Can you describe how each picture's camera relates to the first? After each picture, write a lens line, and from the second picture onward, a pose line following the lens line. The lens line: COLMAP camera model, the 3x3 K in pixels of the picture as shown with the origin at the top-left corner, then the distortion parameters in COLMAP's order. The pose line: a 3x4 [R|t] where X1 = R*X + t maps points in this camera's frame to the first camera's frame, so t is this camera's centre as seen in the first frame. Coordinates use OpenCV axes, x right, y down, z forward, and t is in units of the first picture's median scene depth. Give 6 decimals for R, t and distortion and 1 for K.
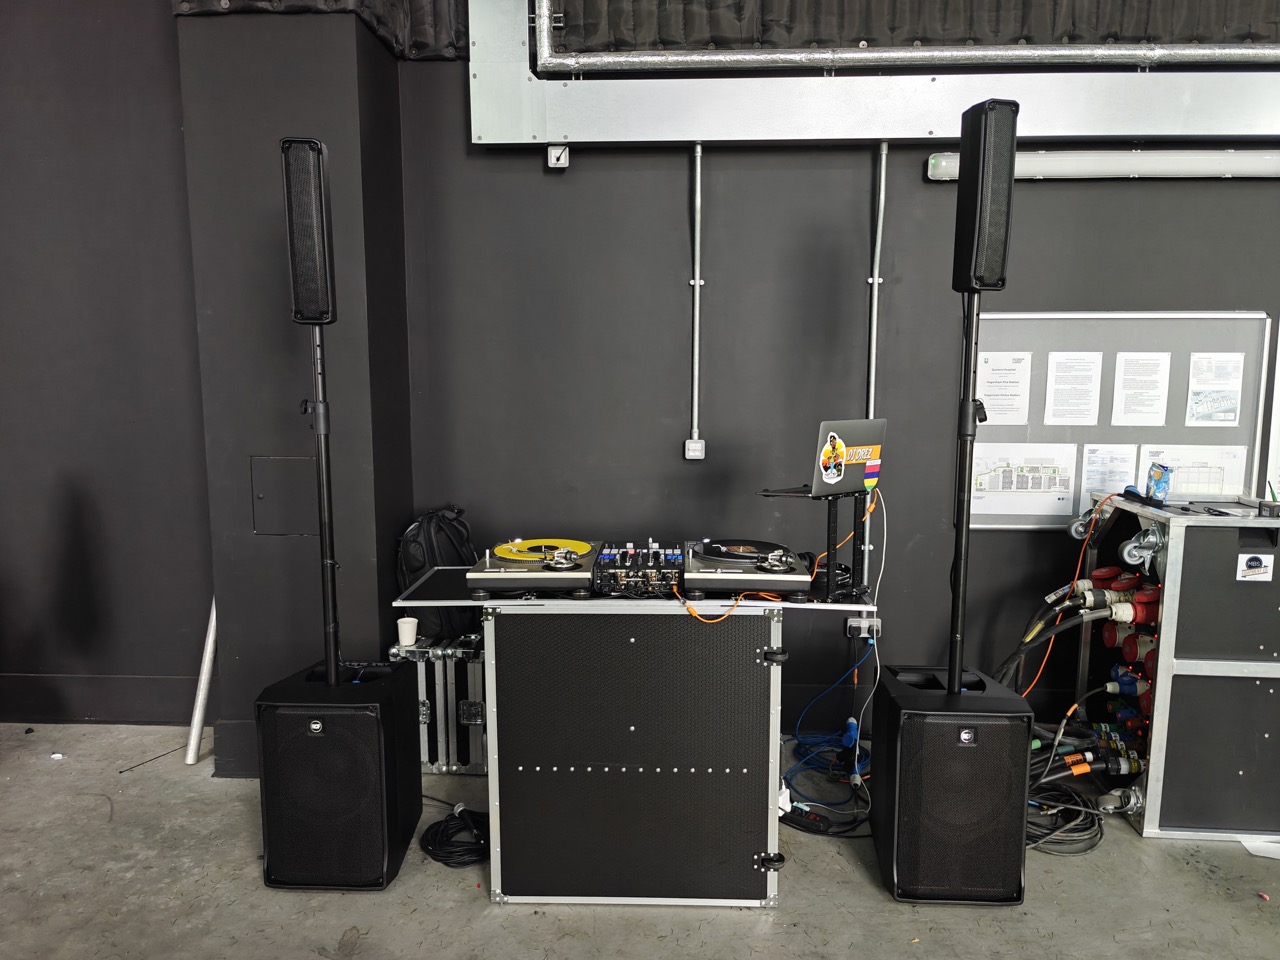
lens RADIAL K [[915.5, 0, 640.0], [0, 915.5, 480.0], [0, 0, 1]] dist [0.052844, -0.059063]
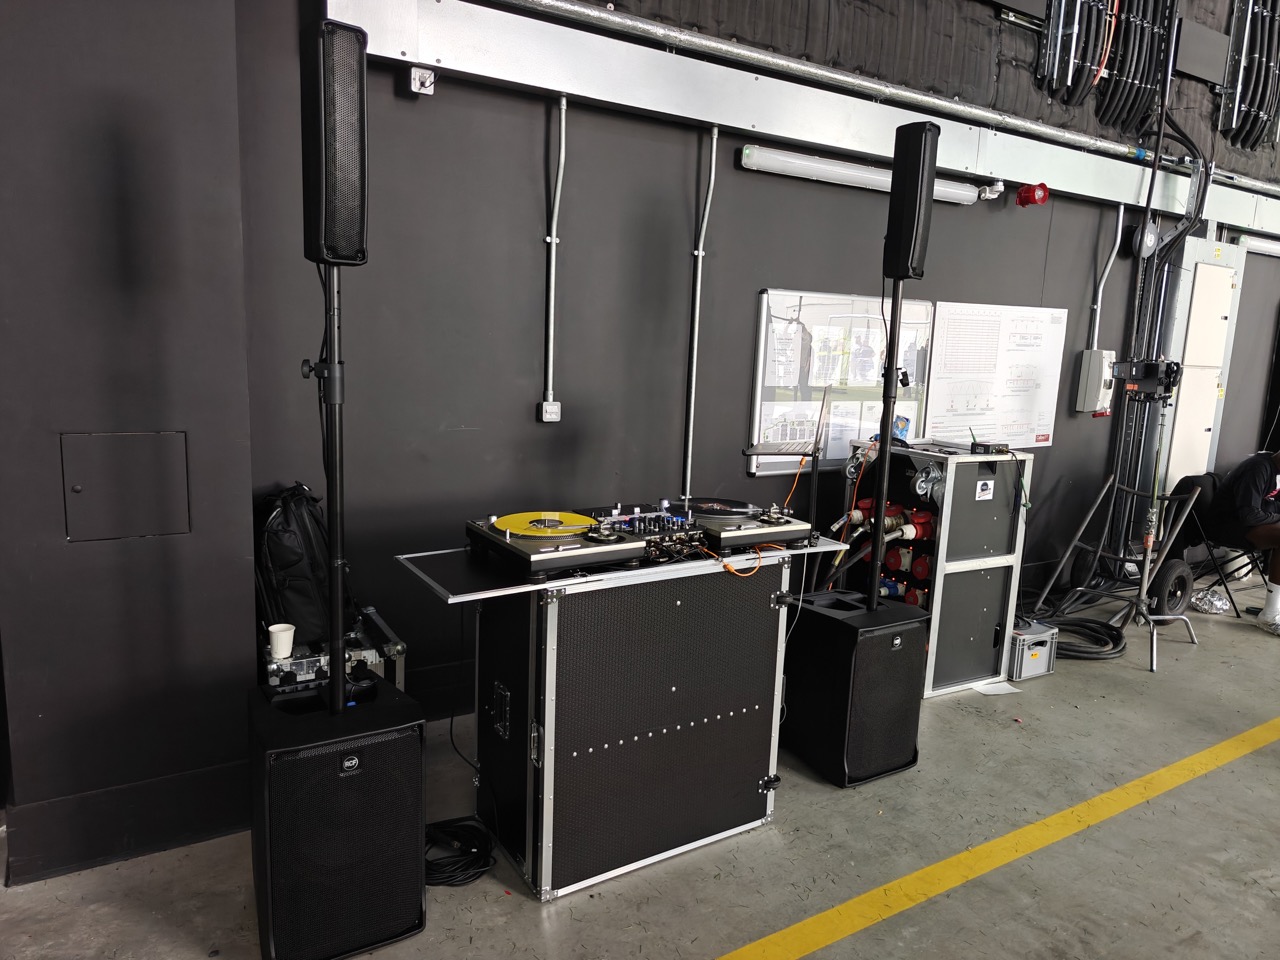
lens RADIAL K [[915.5, 0, 640.0], [0, 915.5, 480.0], [0, 0, 1]] dist [0.052844, -0.059063]
pose [[0.811940, -0.062298, 0.580407, -0.552684], [0.032590, 0.997576, 0.061483, -0.022271], [-0.582831, -0.031005, 0.812002, 0.181623]]
